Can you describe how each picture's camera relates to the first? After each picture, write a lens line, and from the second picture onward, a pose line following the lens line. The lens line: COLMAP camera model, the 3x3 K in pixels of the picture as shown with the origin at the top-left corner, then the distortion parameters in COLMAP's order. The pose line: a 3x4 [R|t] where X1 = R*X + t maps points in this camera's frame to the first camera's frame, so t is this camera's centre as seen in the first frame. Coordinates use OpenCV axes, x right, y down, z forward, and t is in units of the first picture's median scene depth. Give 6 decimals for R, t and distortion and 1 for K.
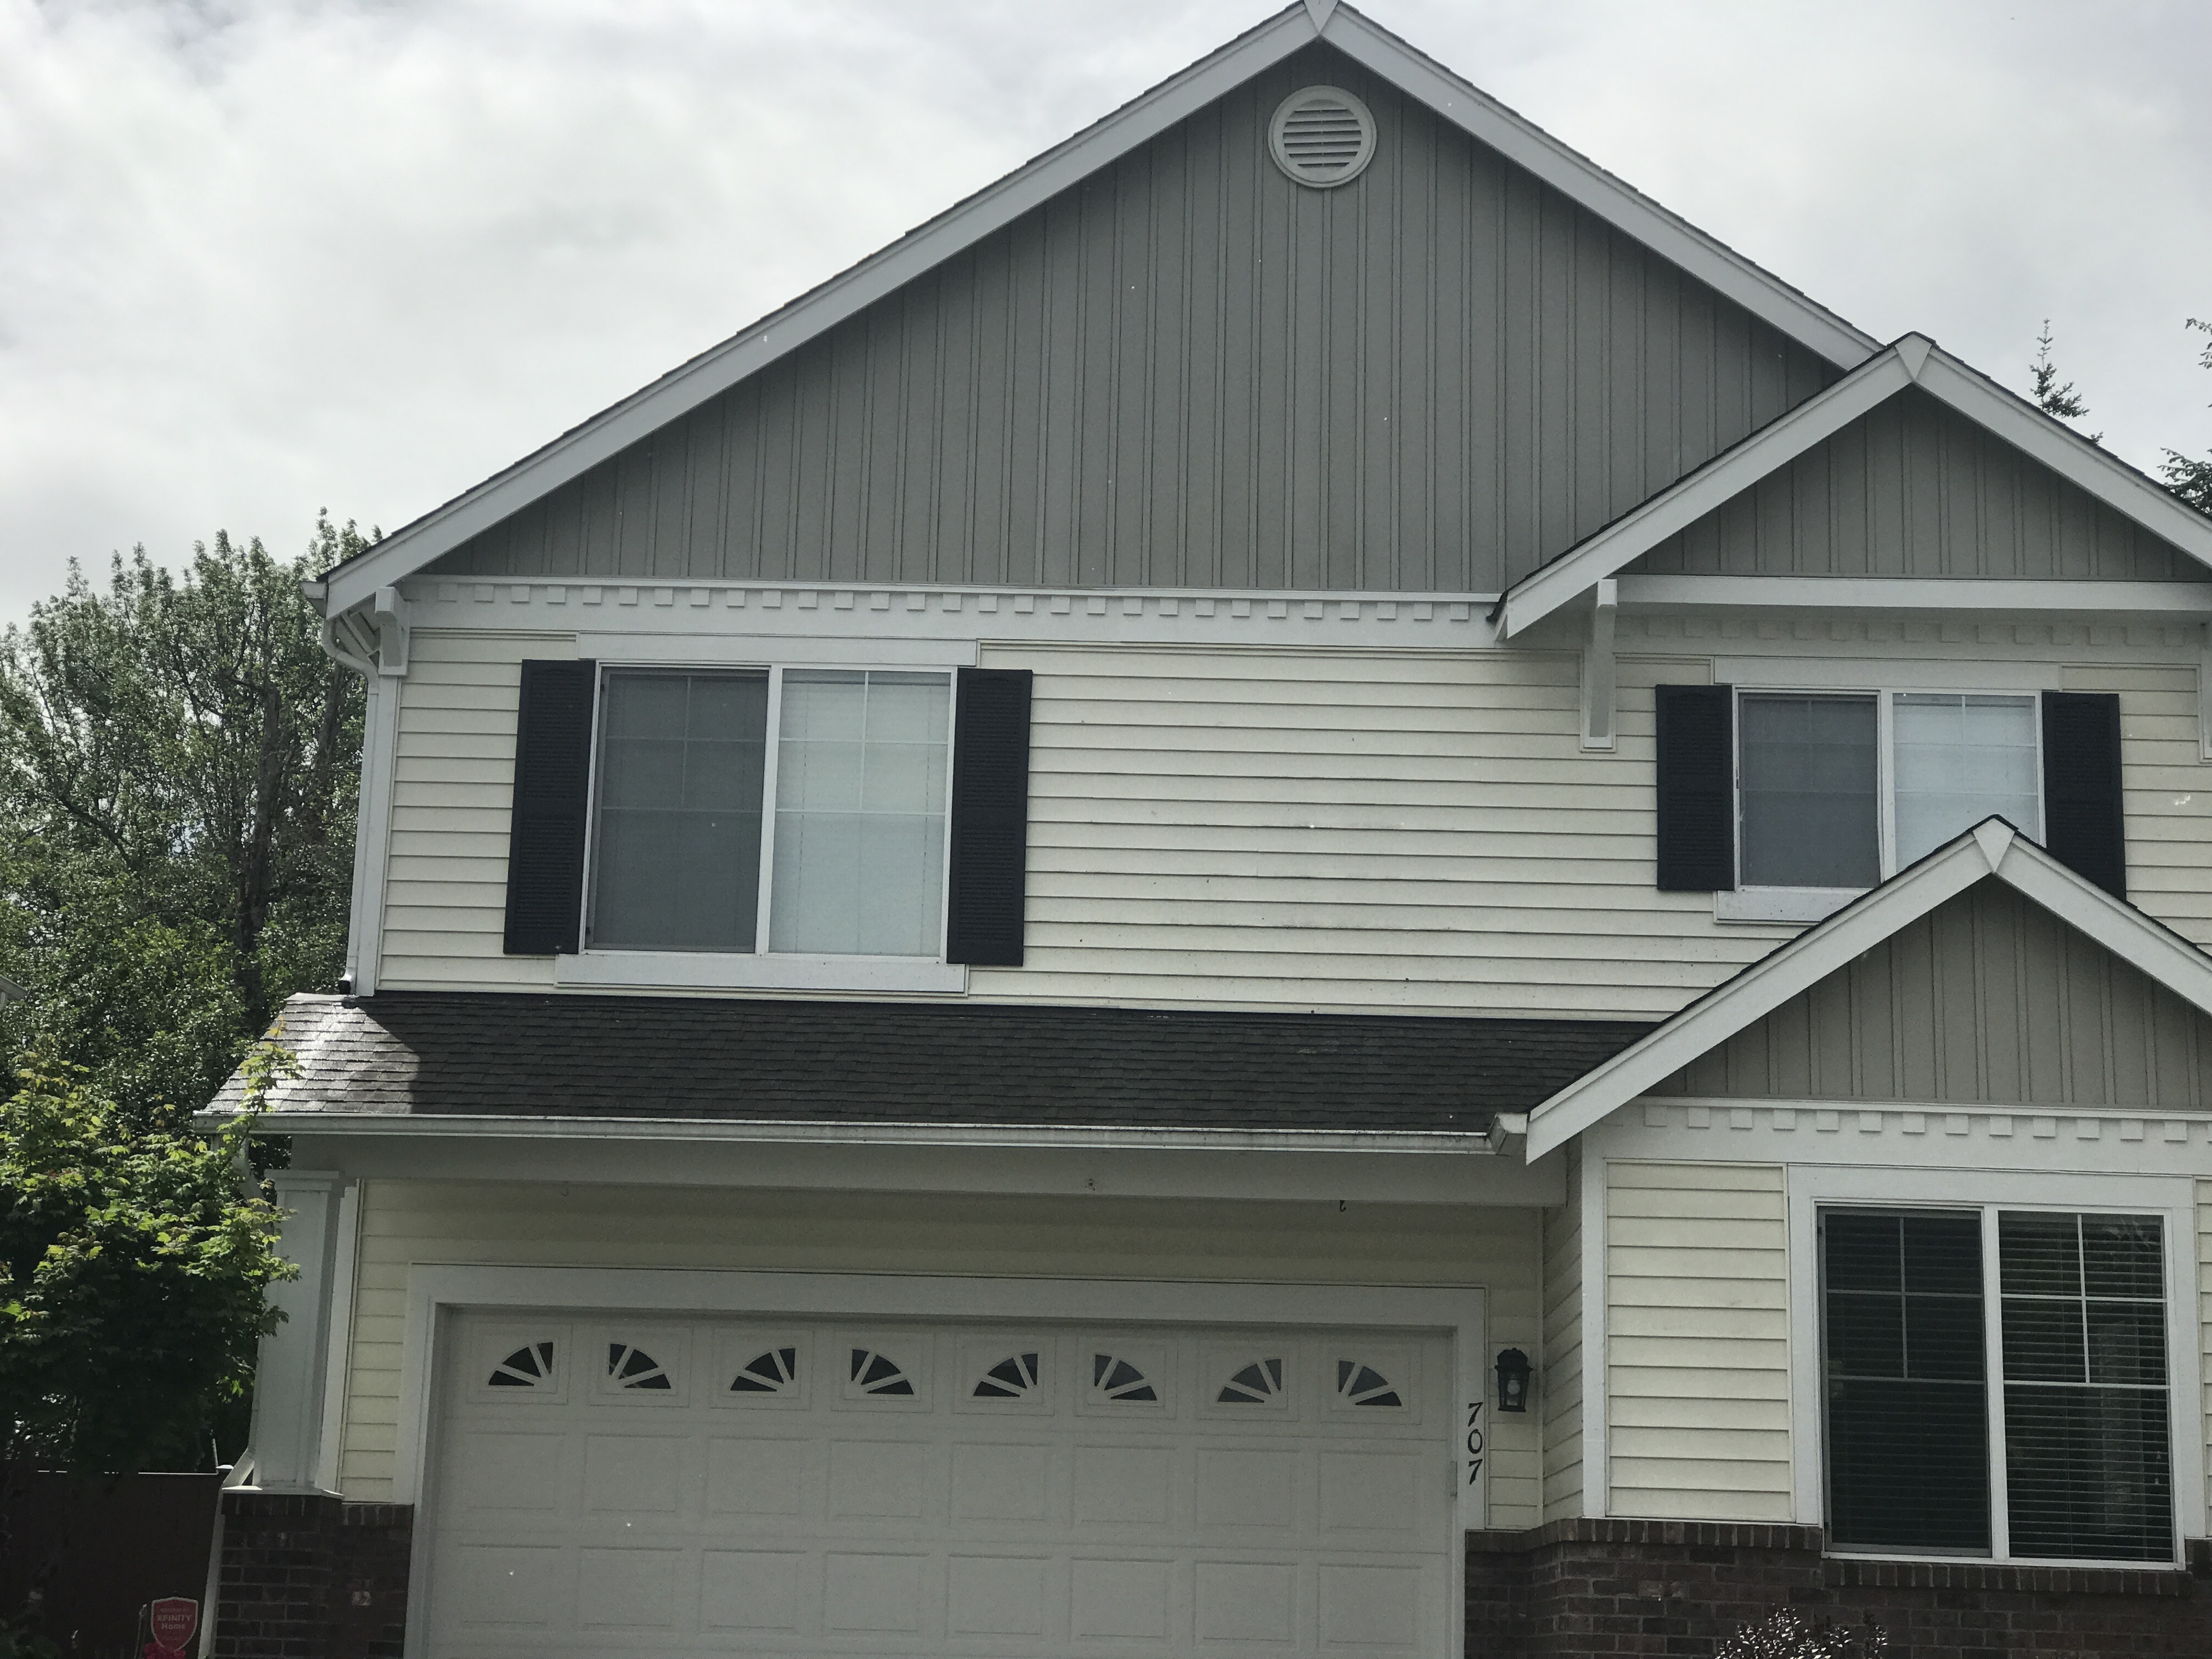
lens RADIAL K [[3645.2, 0, 1110.5], [0, 3645.2, 835.6], [0, 0, 1]] dist [0.040475, 0.000000]
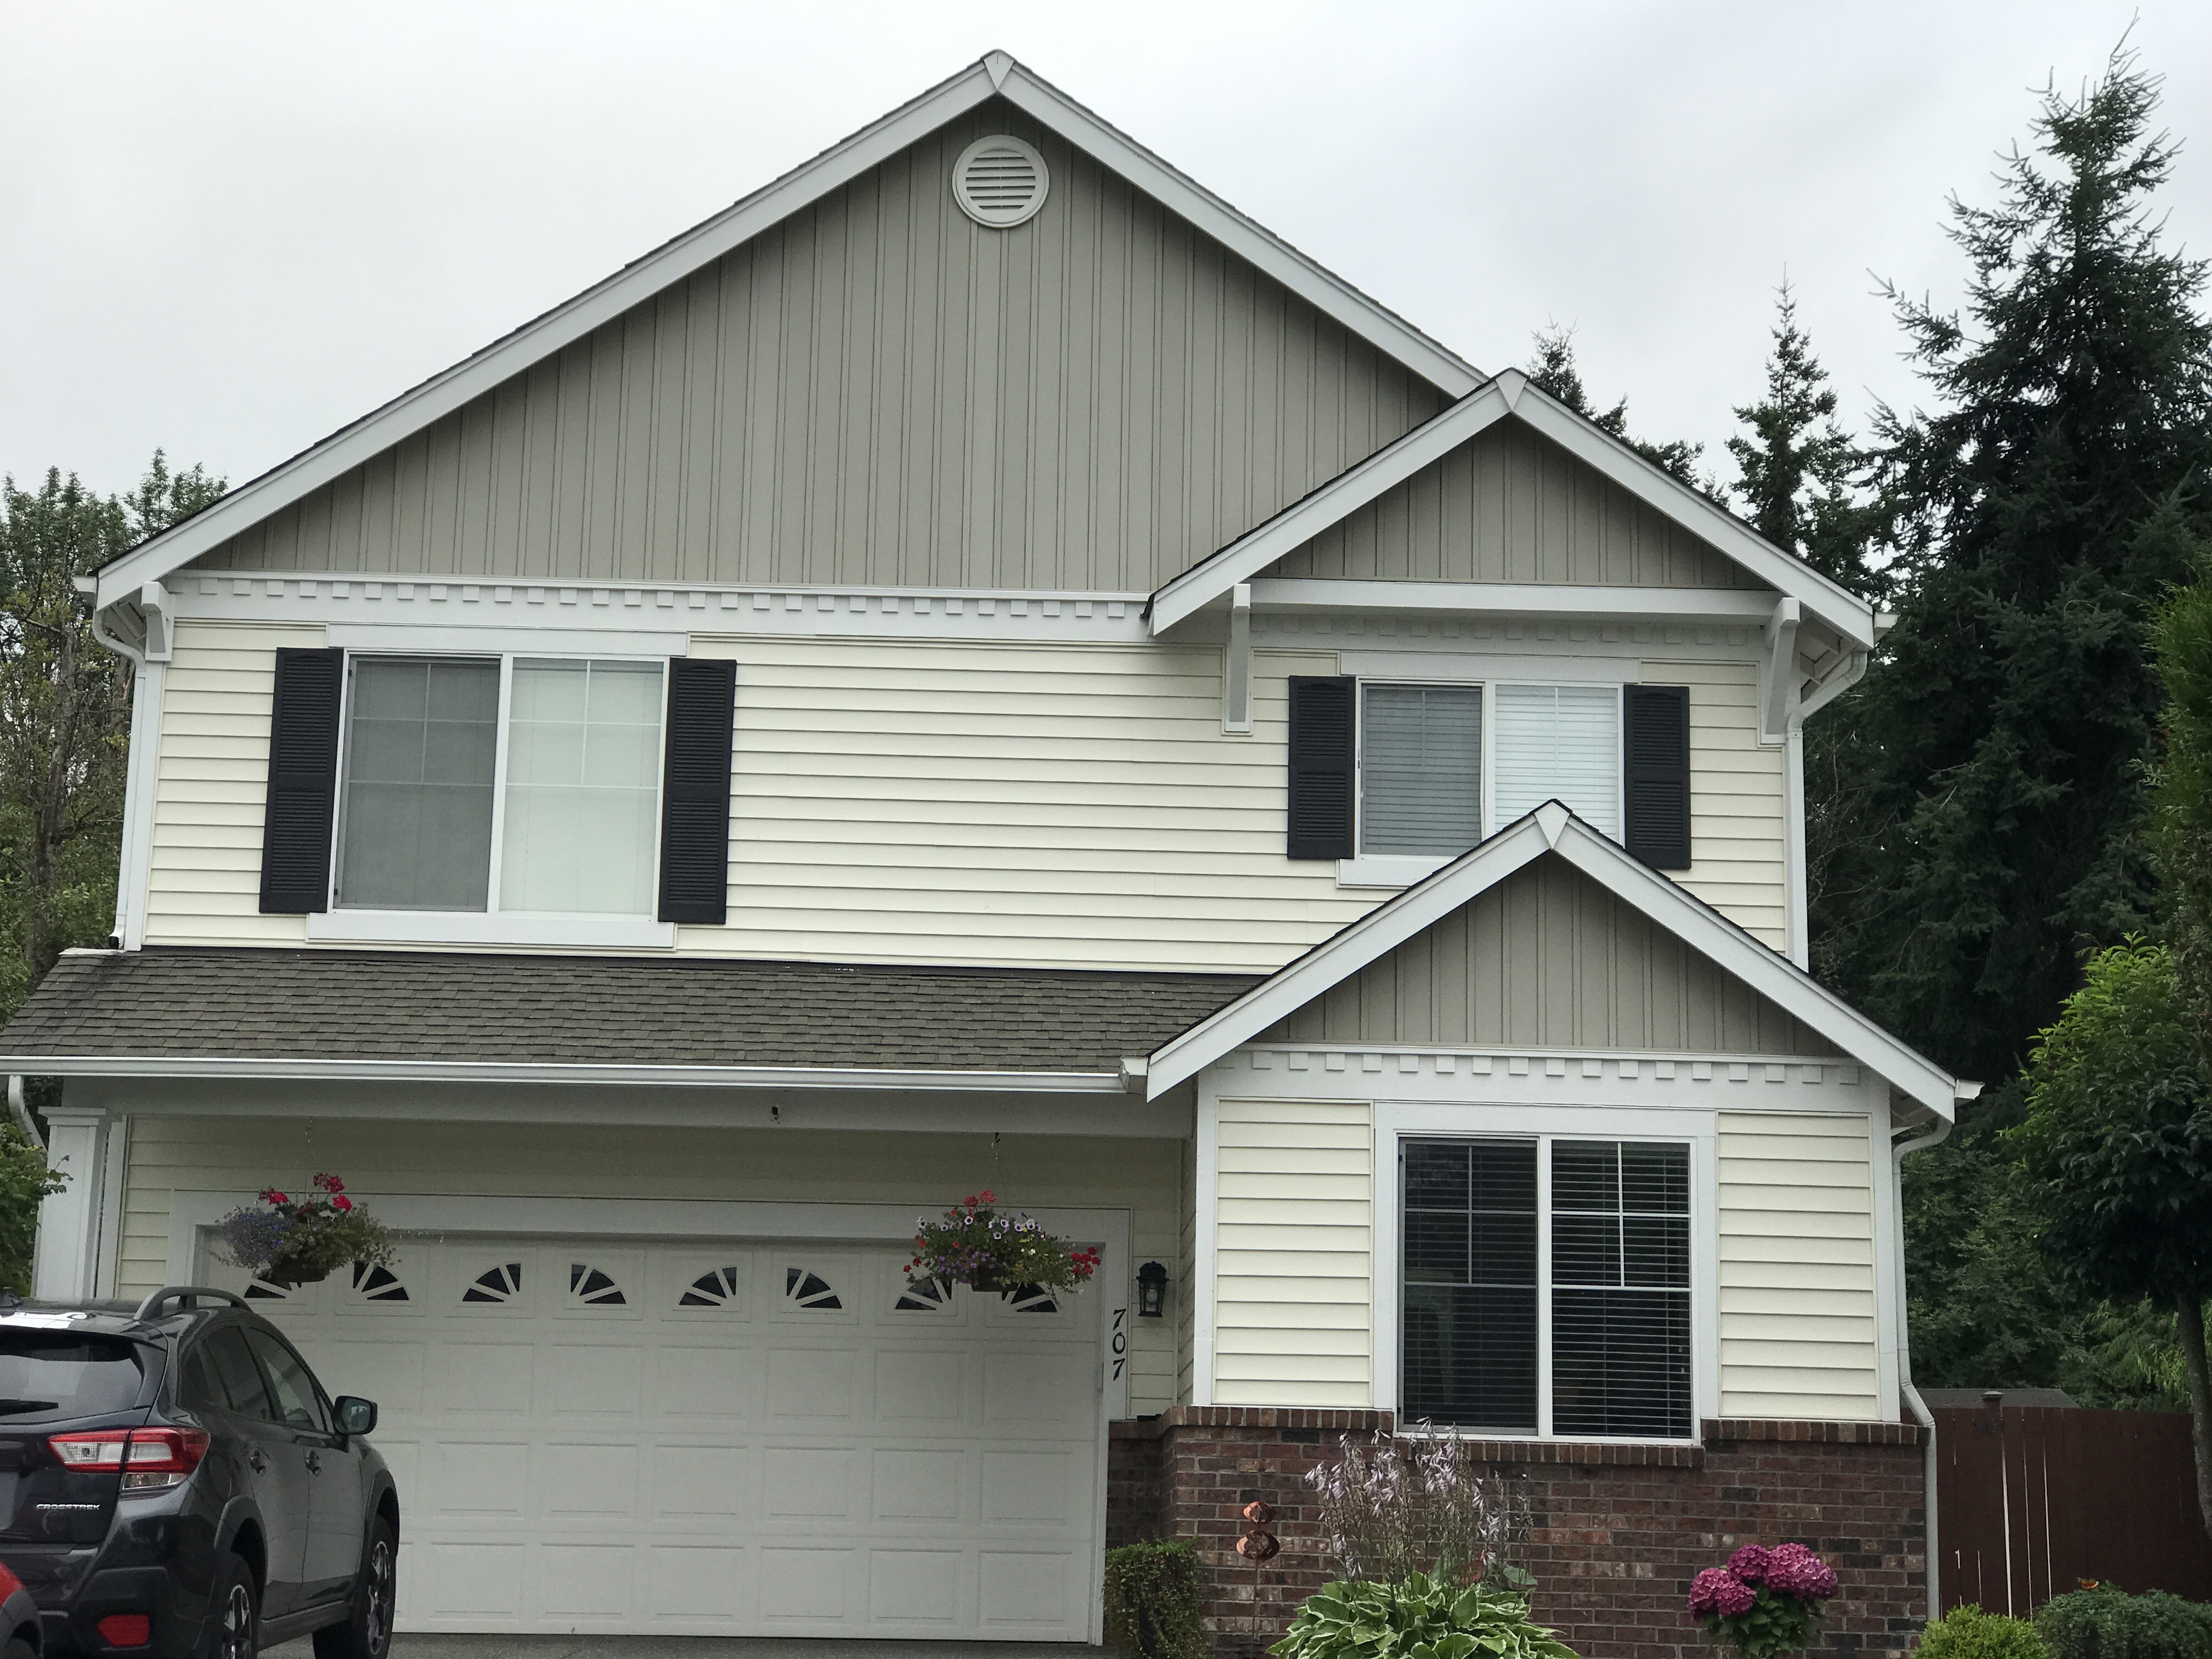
lens RADIAL K [[3645.2, 0, 1097.5], [0, 3645.2, 836.5], [0, 0, 1]] dist [0.040475, 0.000000]
pose [[0.998899, 0.002270, 0.046860, 0.037796], [-0.003184, 0.999806, 0.019444, -0.013590], [-0.046807, -0.019572, 0.998712, -0.128129]]
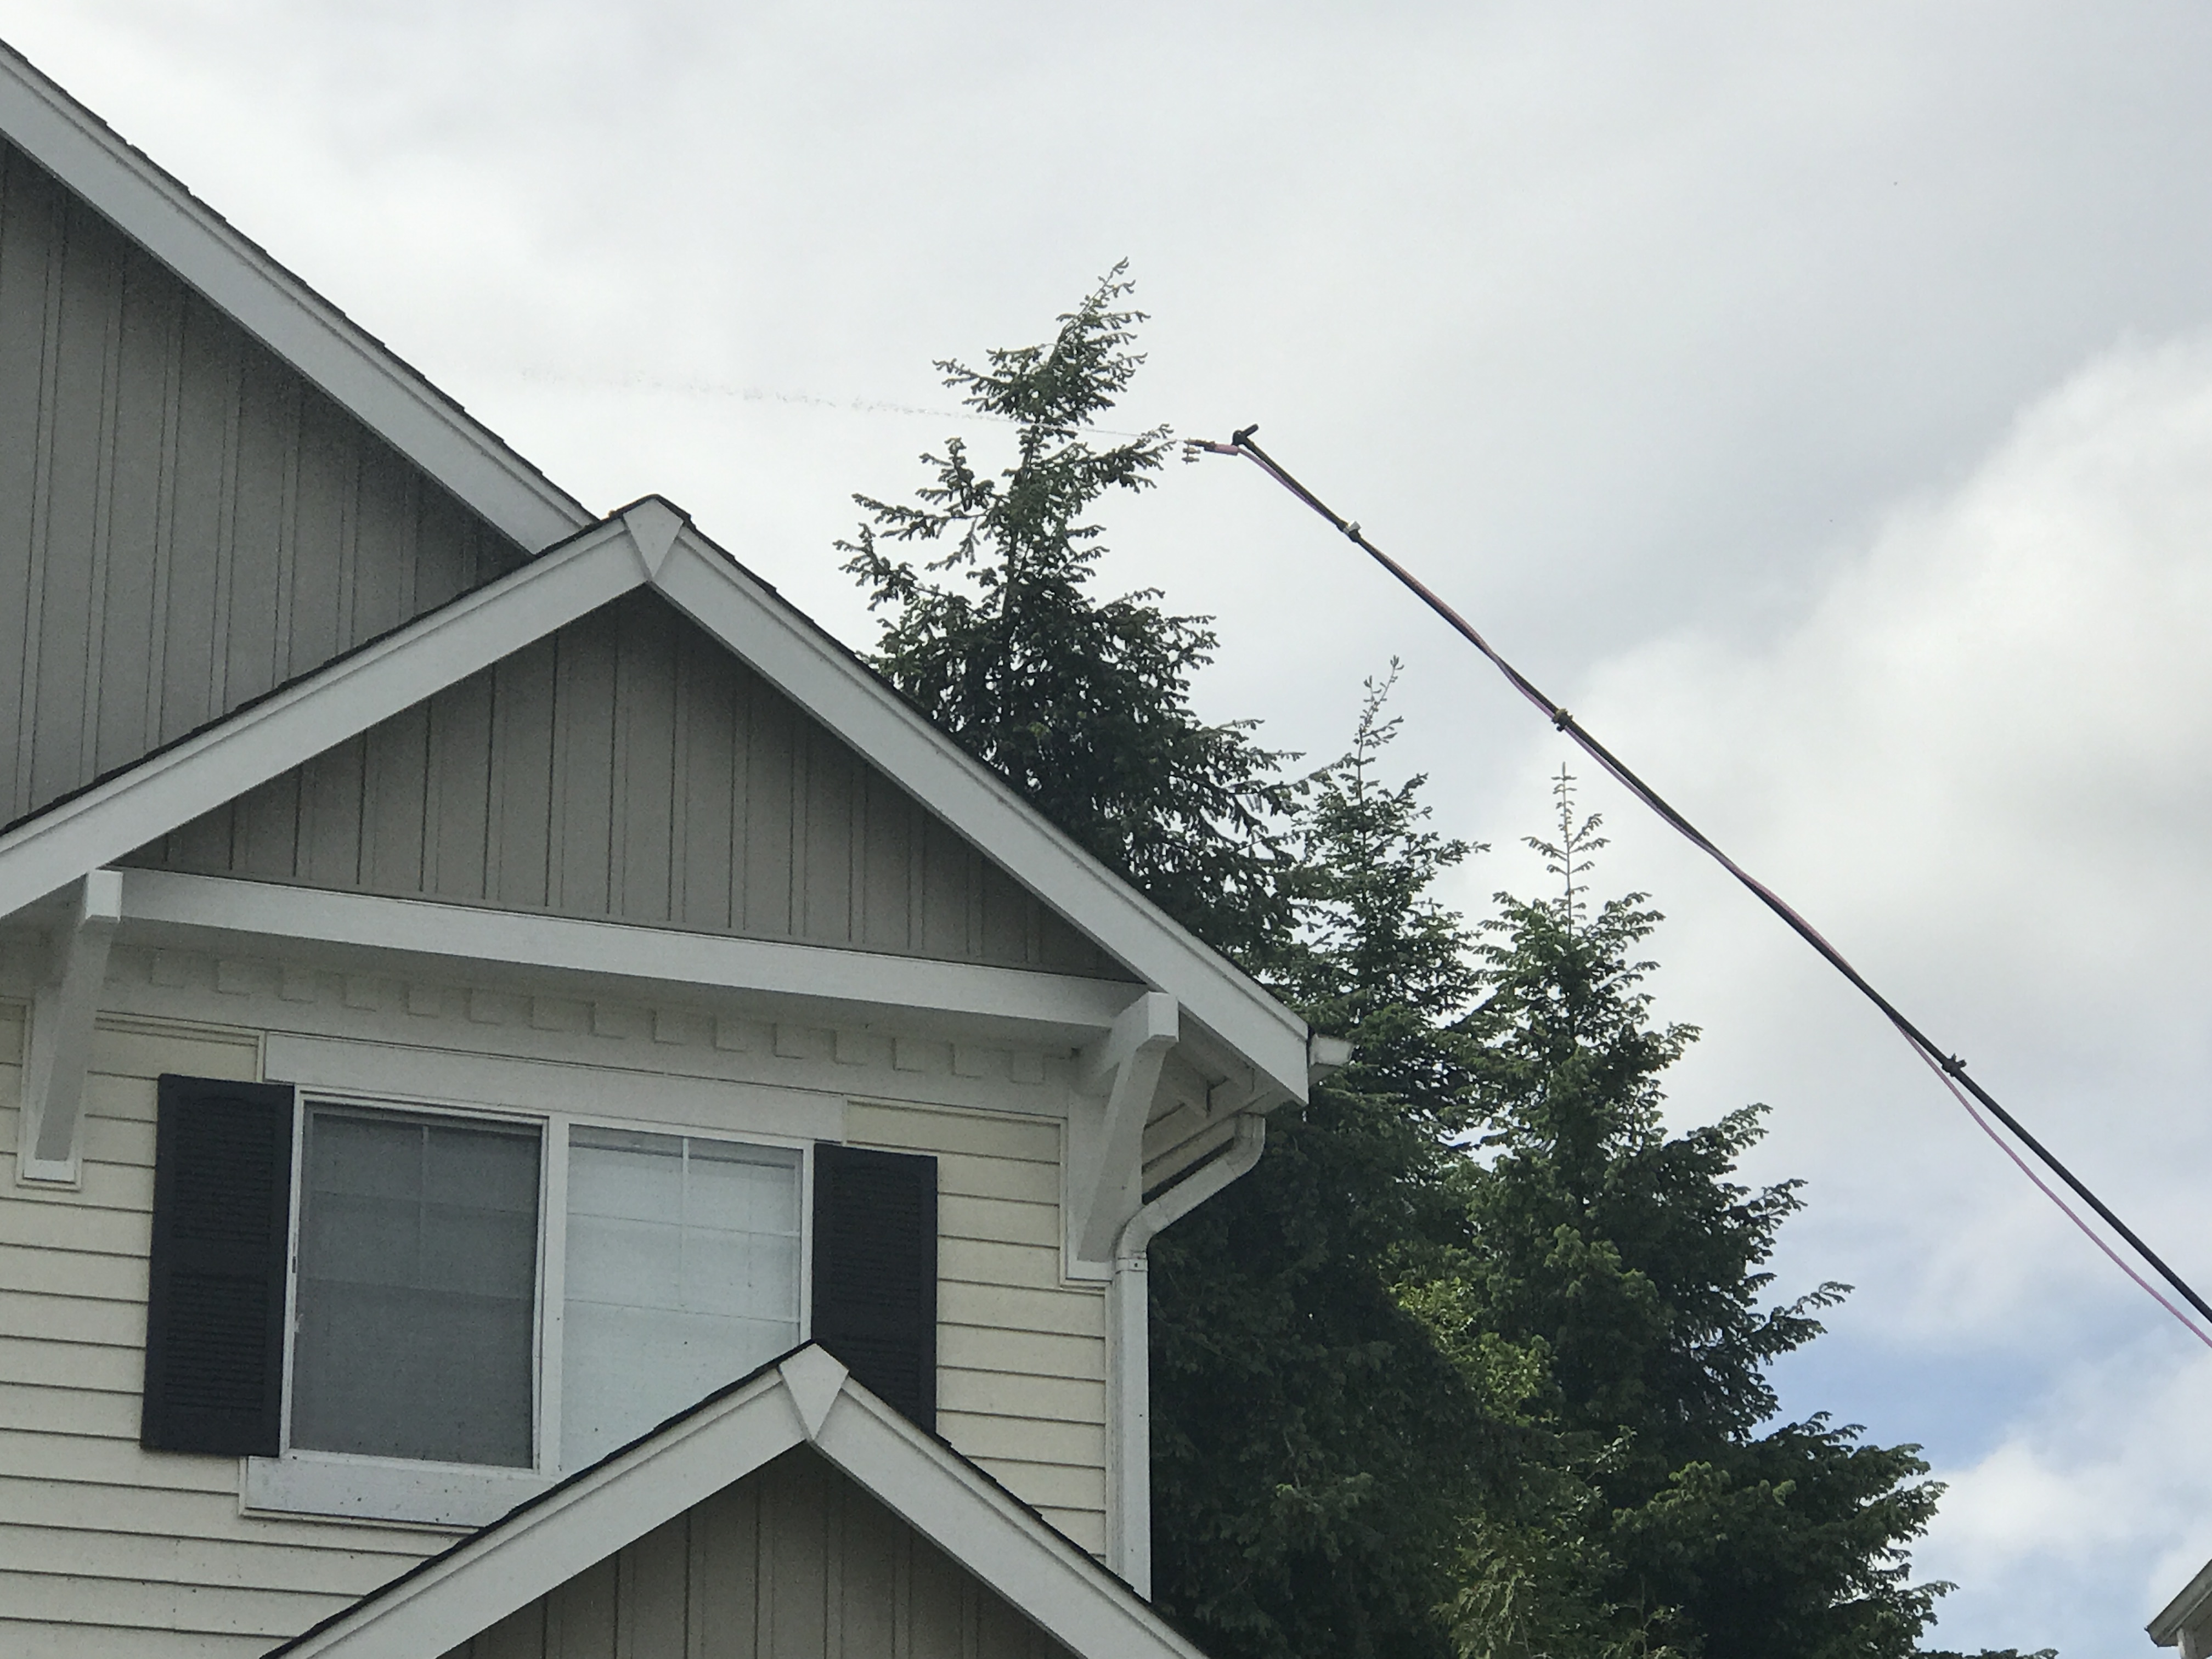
lens RADIAL K [[6069.3, 0, 1103.6], [0, 6069.3, 834.9], [0, 0, 1]] dist [0.099864, 0.000000]
pose [[0.927149, 0.096935, 0.361938, -0.054688], [-0.060665, 0.992046, -0.110290, 0.015611], [-0.369750, 0.080298, 0.925655, 0.097352]]
